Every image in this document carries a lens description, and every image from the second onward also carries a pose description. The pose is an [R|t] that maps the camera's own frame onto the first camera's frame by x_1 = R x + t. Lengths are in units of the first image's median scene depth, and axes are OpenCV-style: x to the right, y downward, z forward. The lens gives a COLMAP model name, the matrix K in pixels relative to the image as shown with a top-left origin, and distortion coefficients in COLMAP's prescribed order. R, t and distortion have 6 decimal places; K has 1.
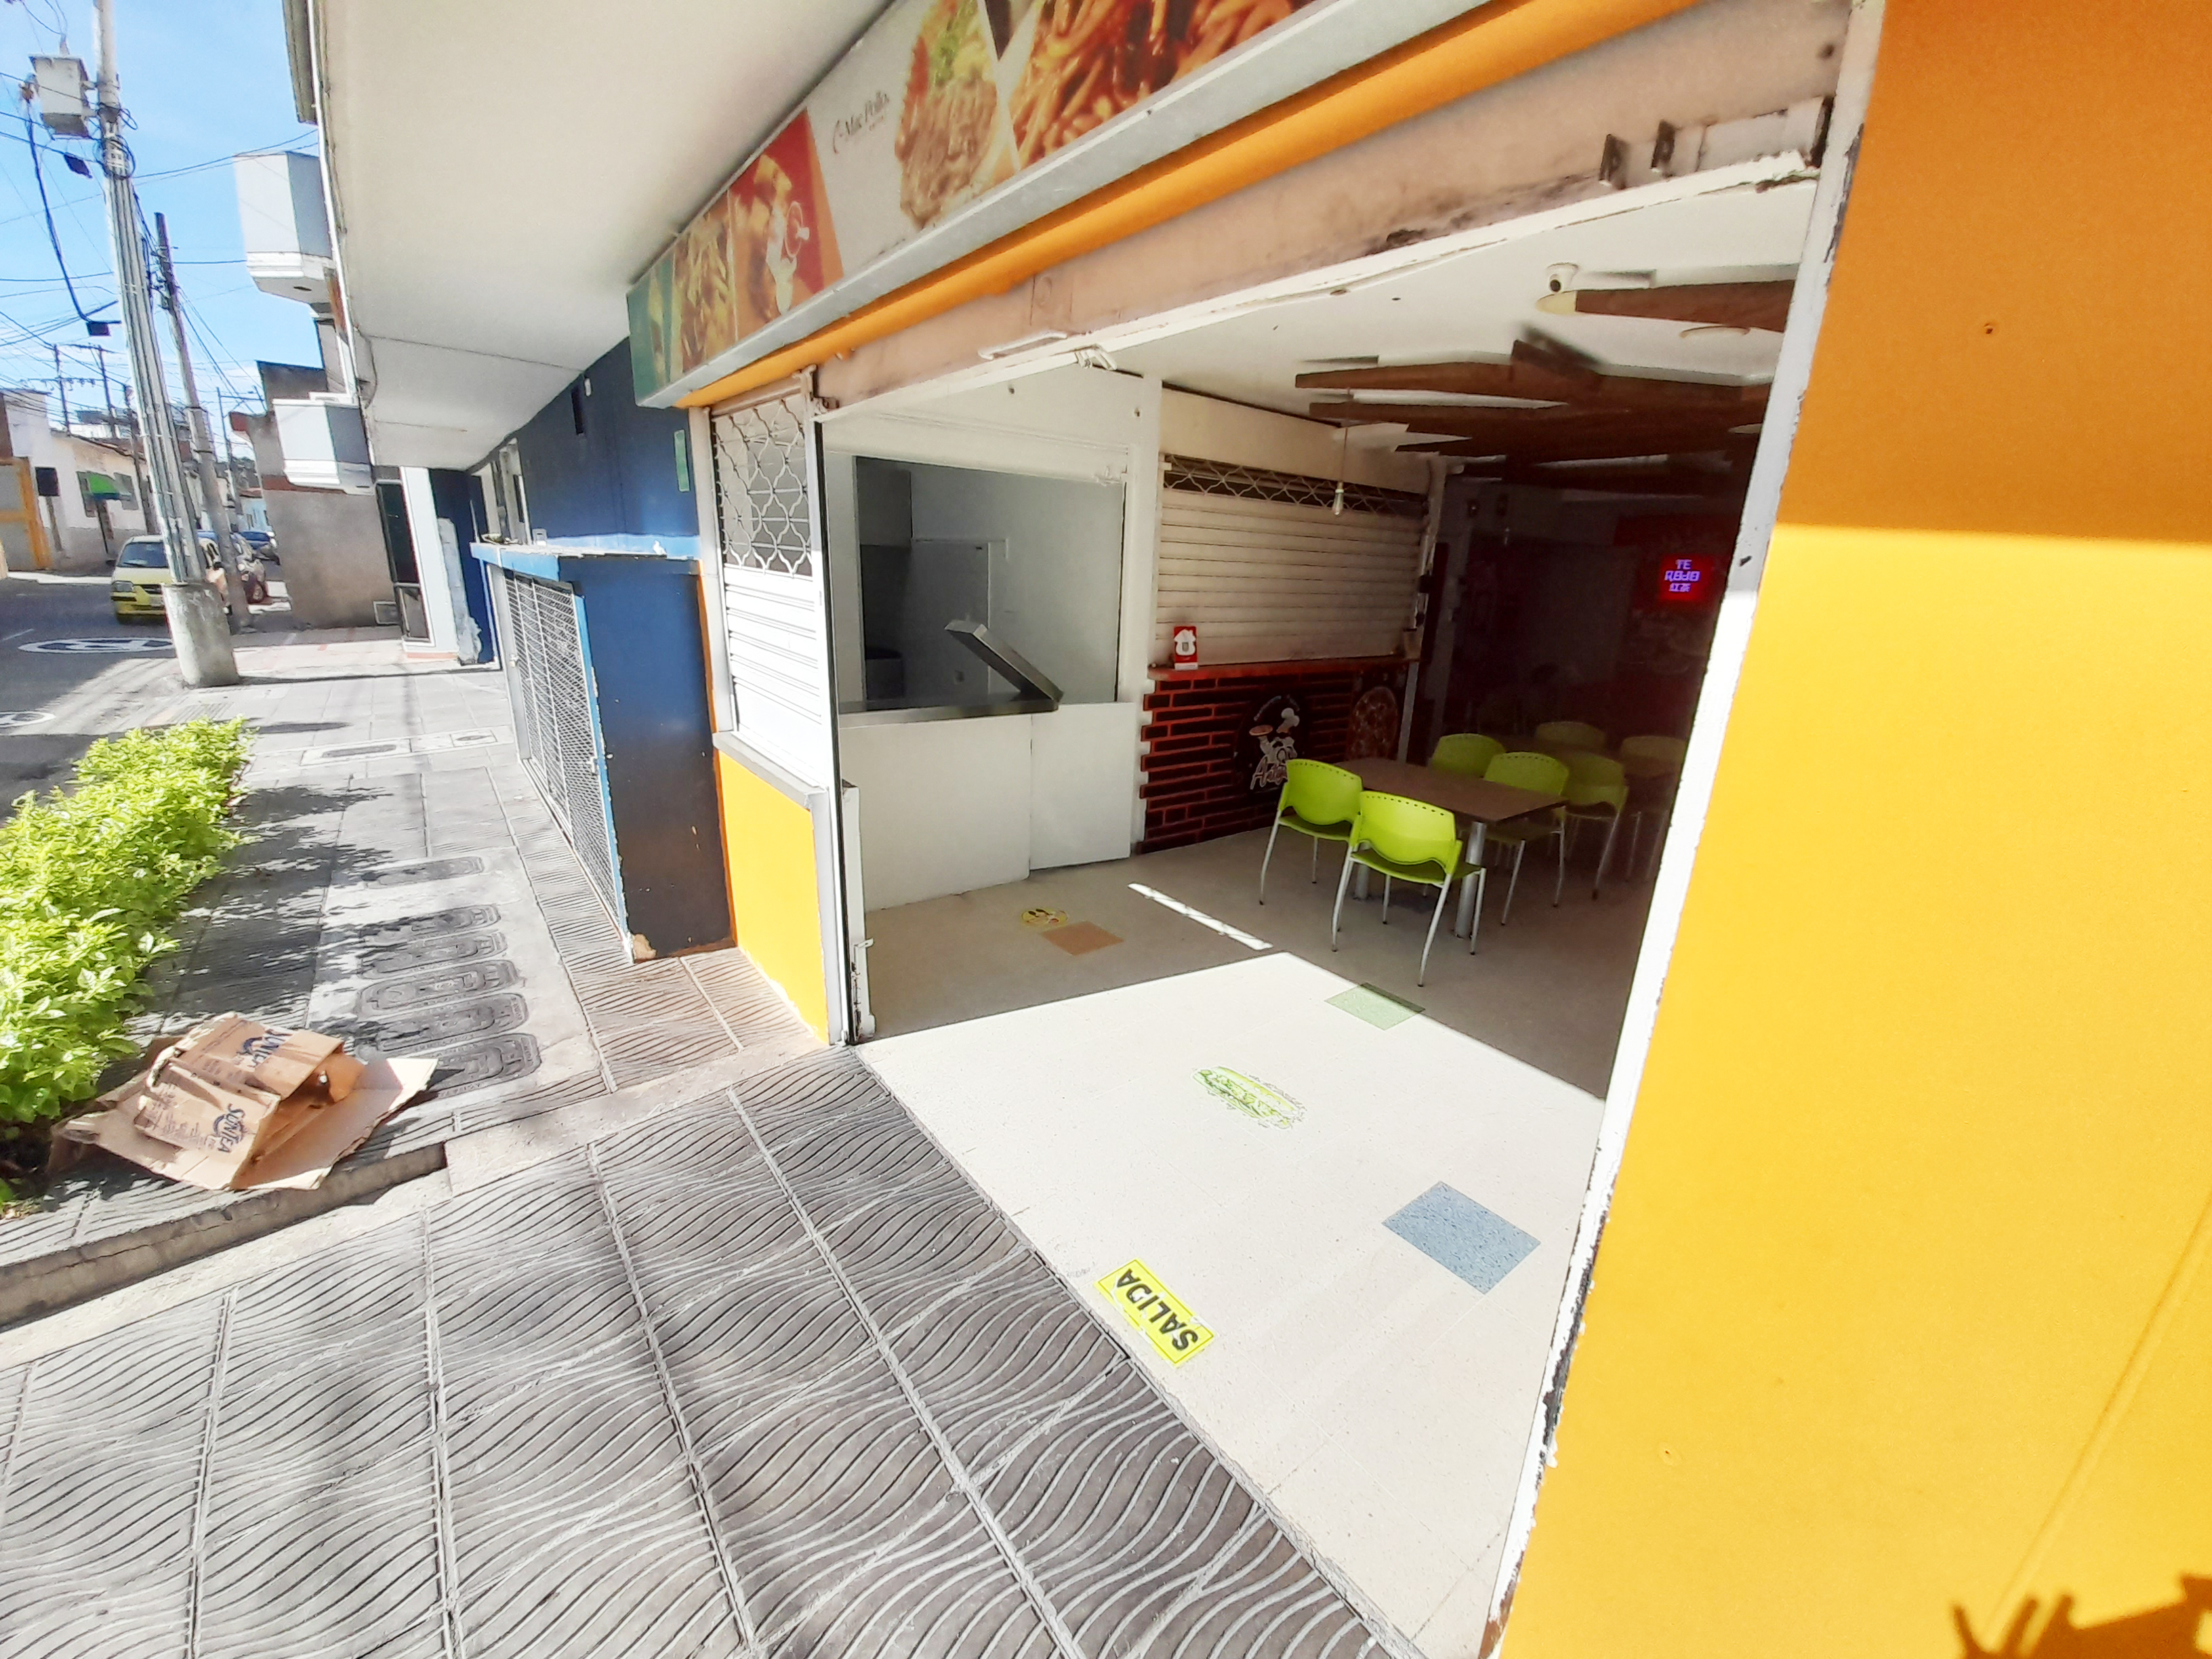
lens RADIAL K [[876.8, 0, 1115.7], [0, 876.8, 825.9], [0, 0, 1]] dist [-0.001007, 0.000056]
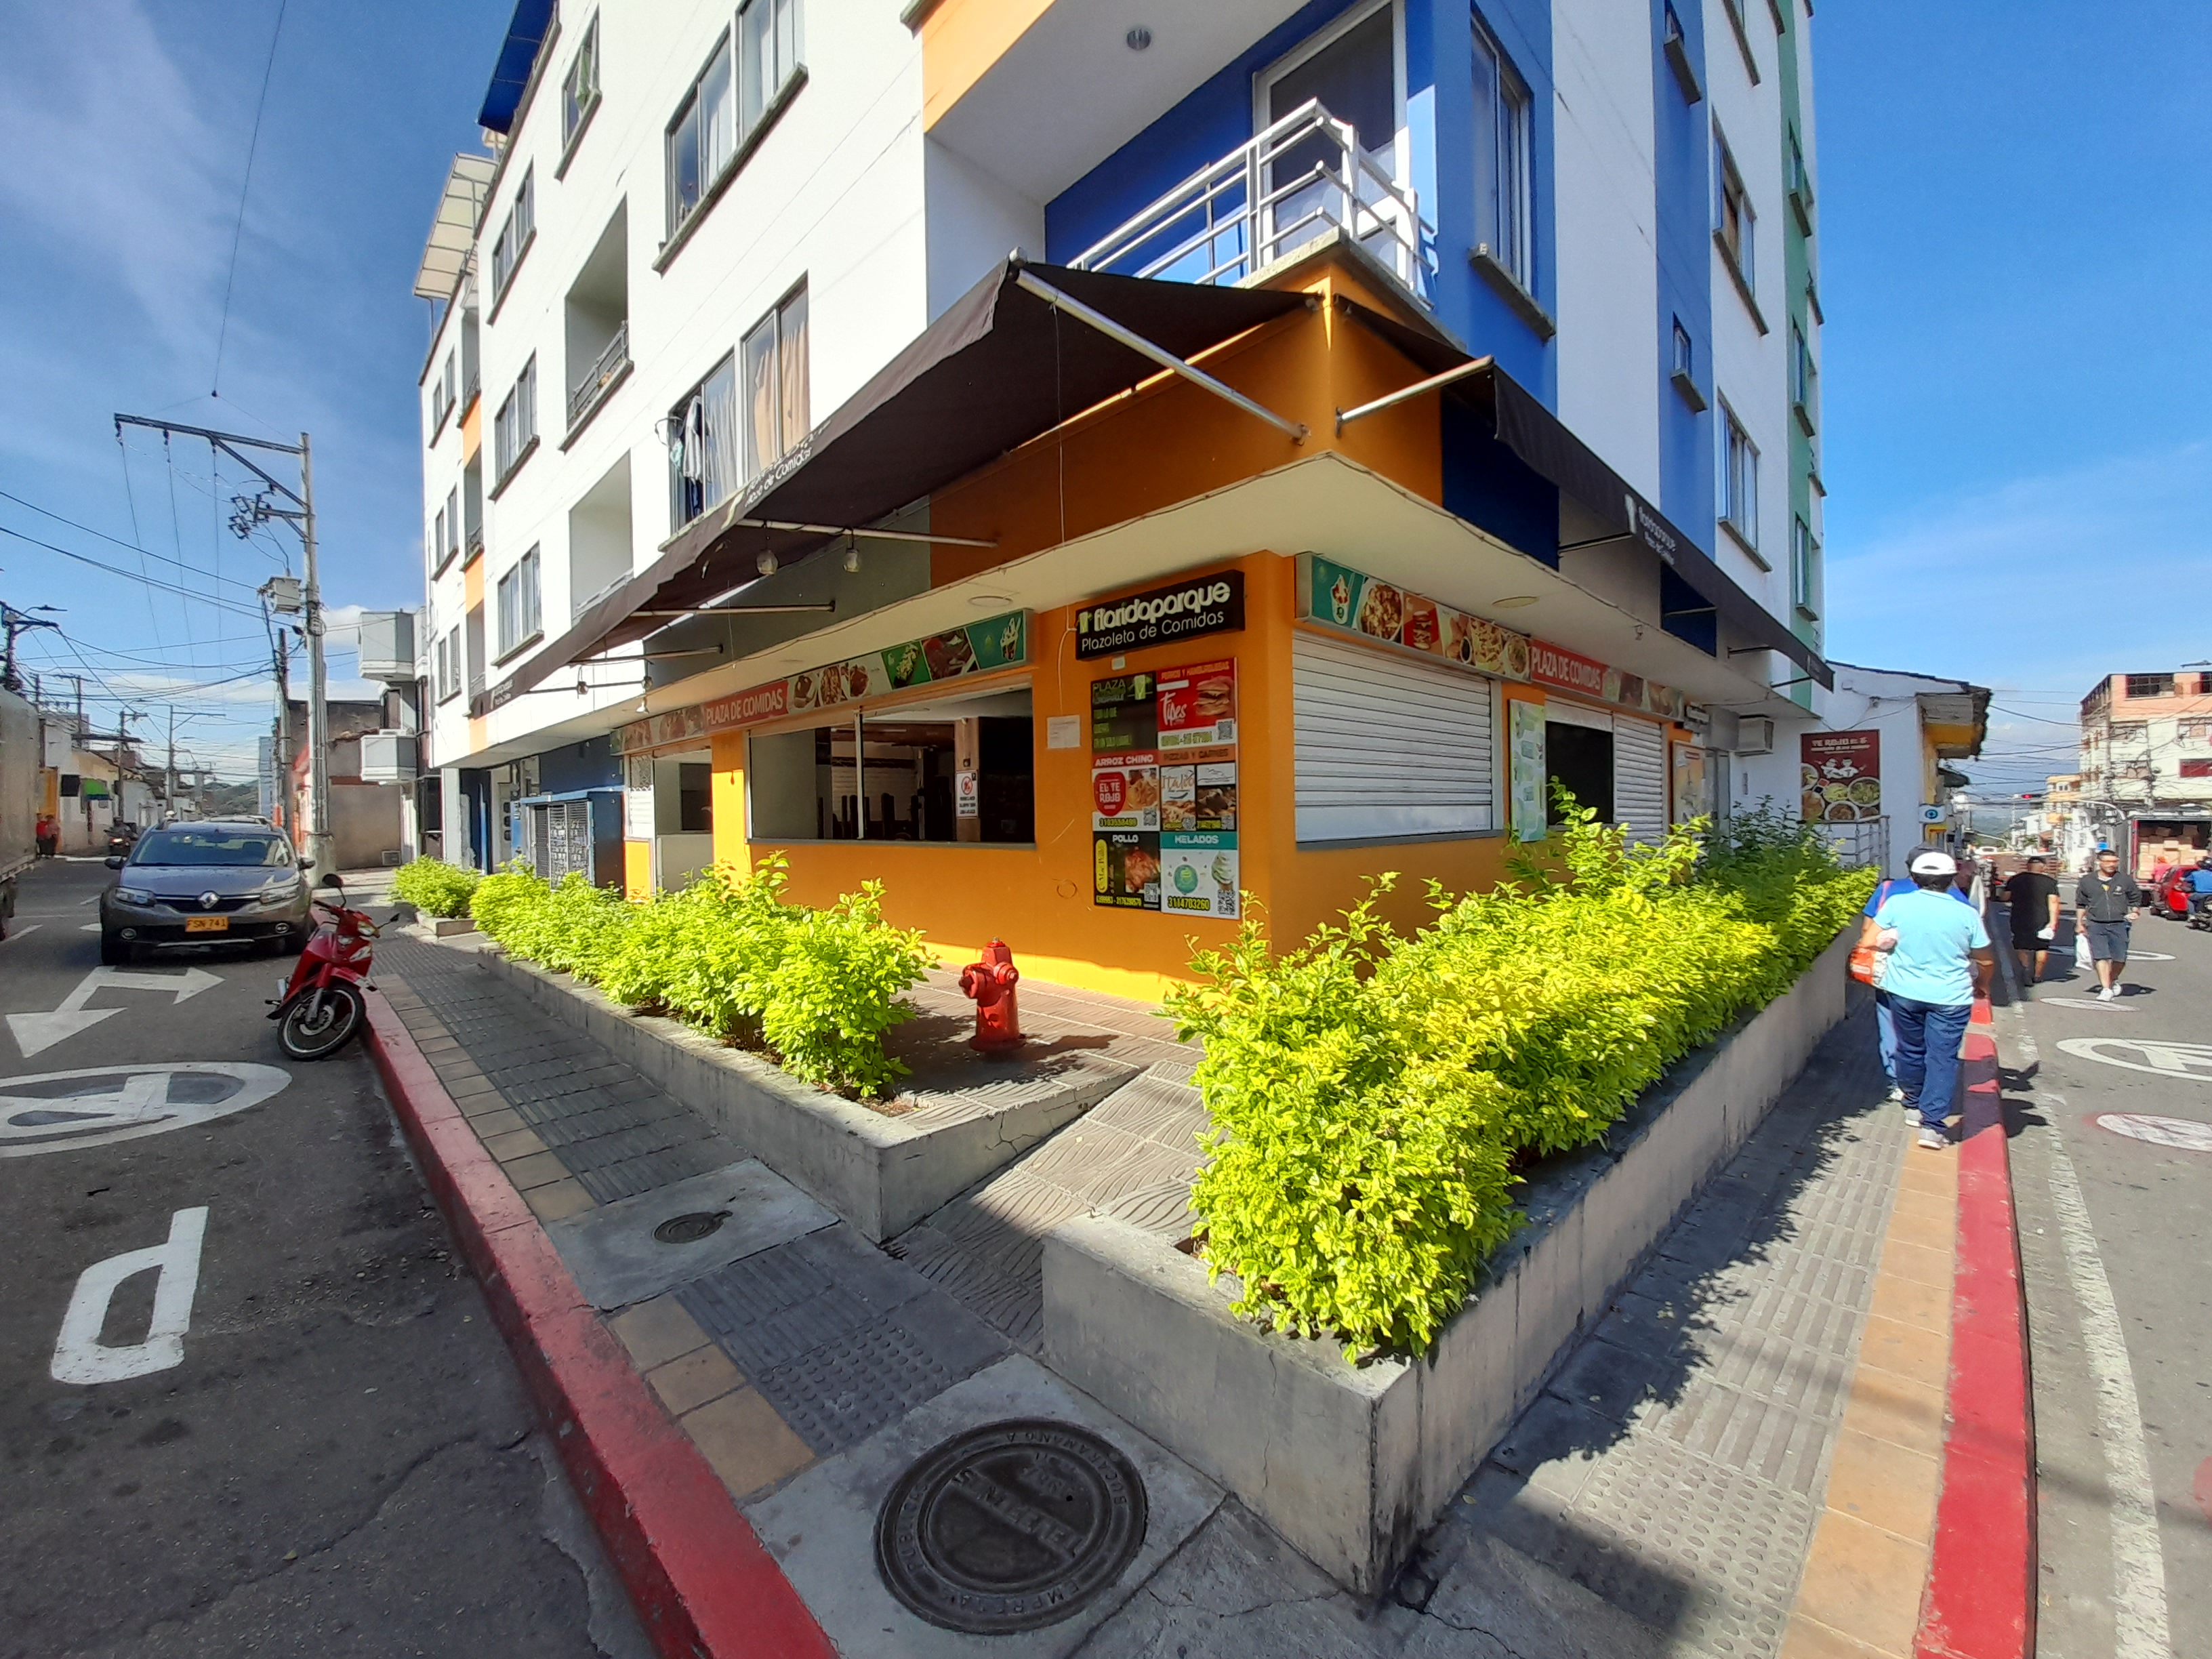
lens RADIAL K [[876.8, 0, 1115.7], [0, 876.8, 825.9], [0, 0, 1]] dist [-0.001007, 0.000056]
pose [[0.992965, -0.058937, 0.102699, 1.267184], [0.084525, 0.960203, -0.266207, 1.052237], [-0.082922, 0.273015, 0.958429, -2.827079]]
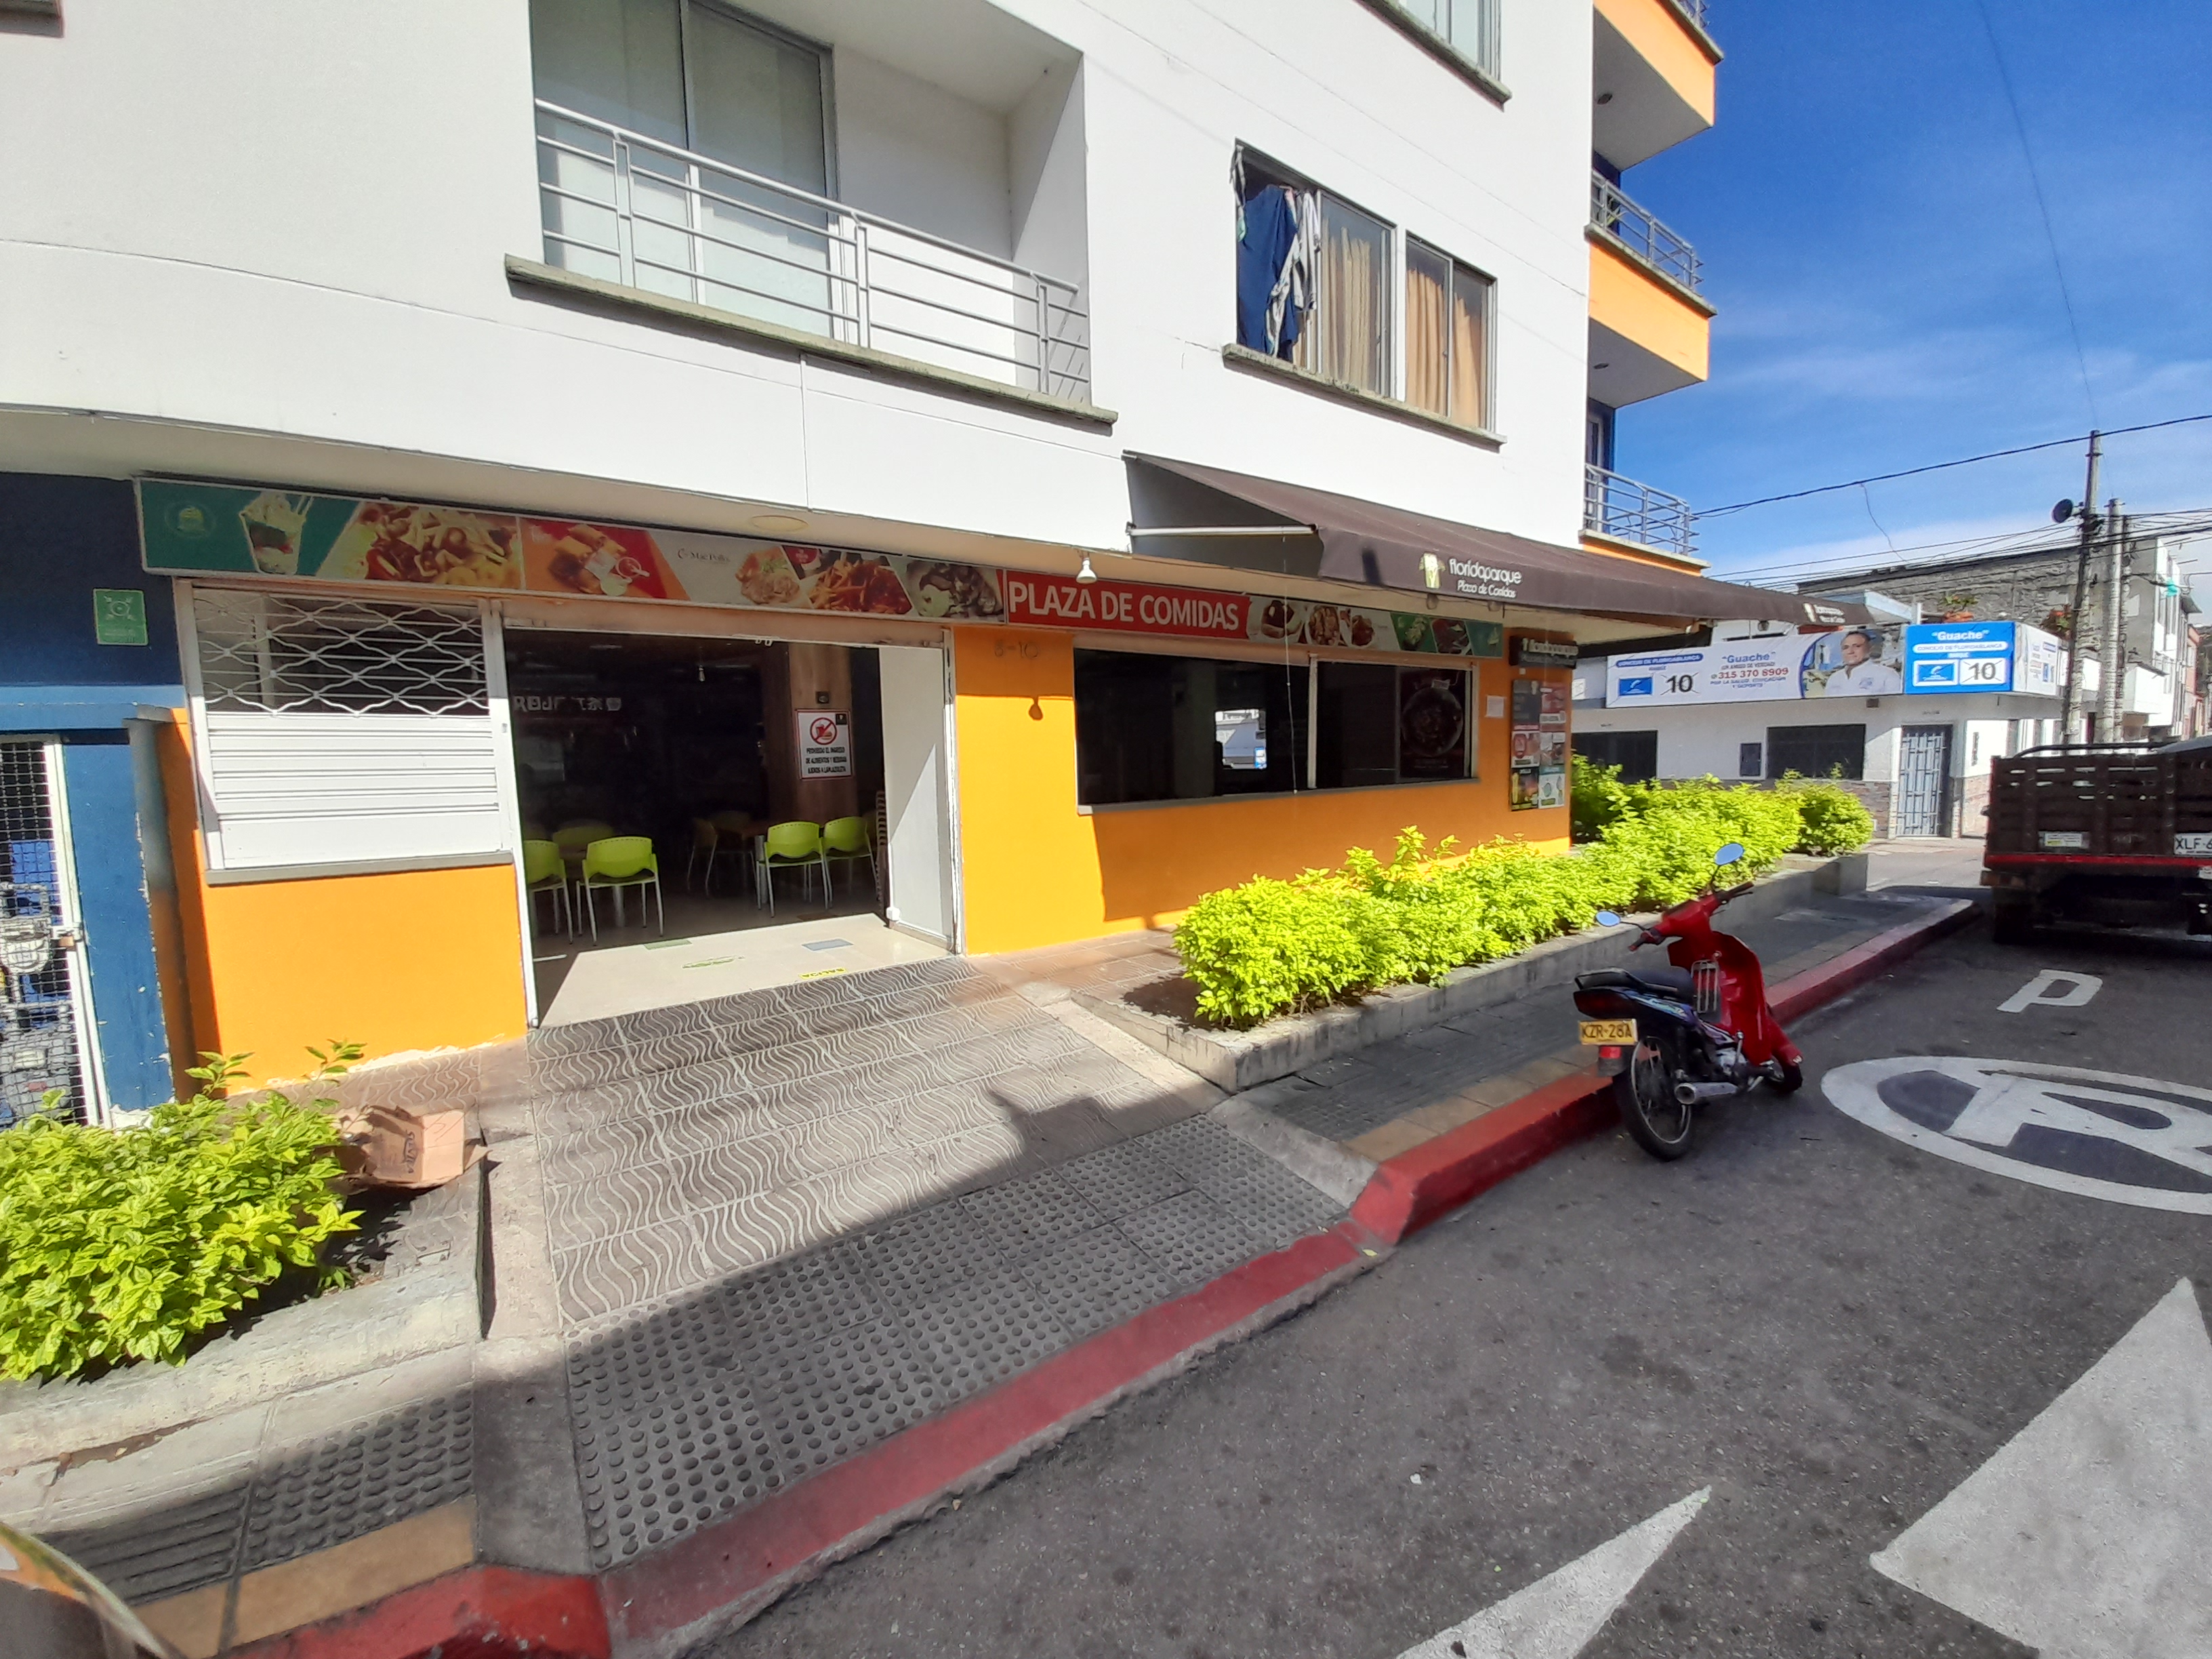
lens RADIAL K [[870.6, 0, 1121.7], [0, 870.6, 829.2], [0, 0, 1]] dist [-0.000217, -0.006384]
pose [[0.024063, -0.132128, 0.990941, -1.479842], [0.310179, 0.943296, 0.118243, 0.064858], [-0.950374, 0.304523, 0.063682, -0.107115]]
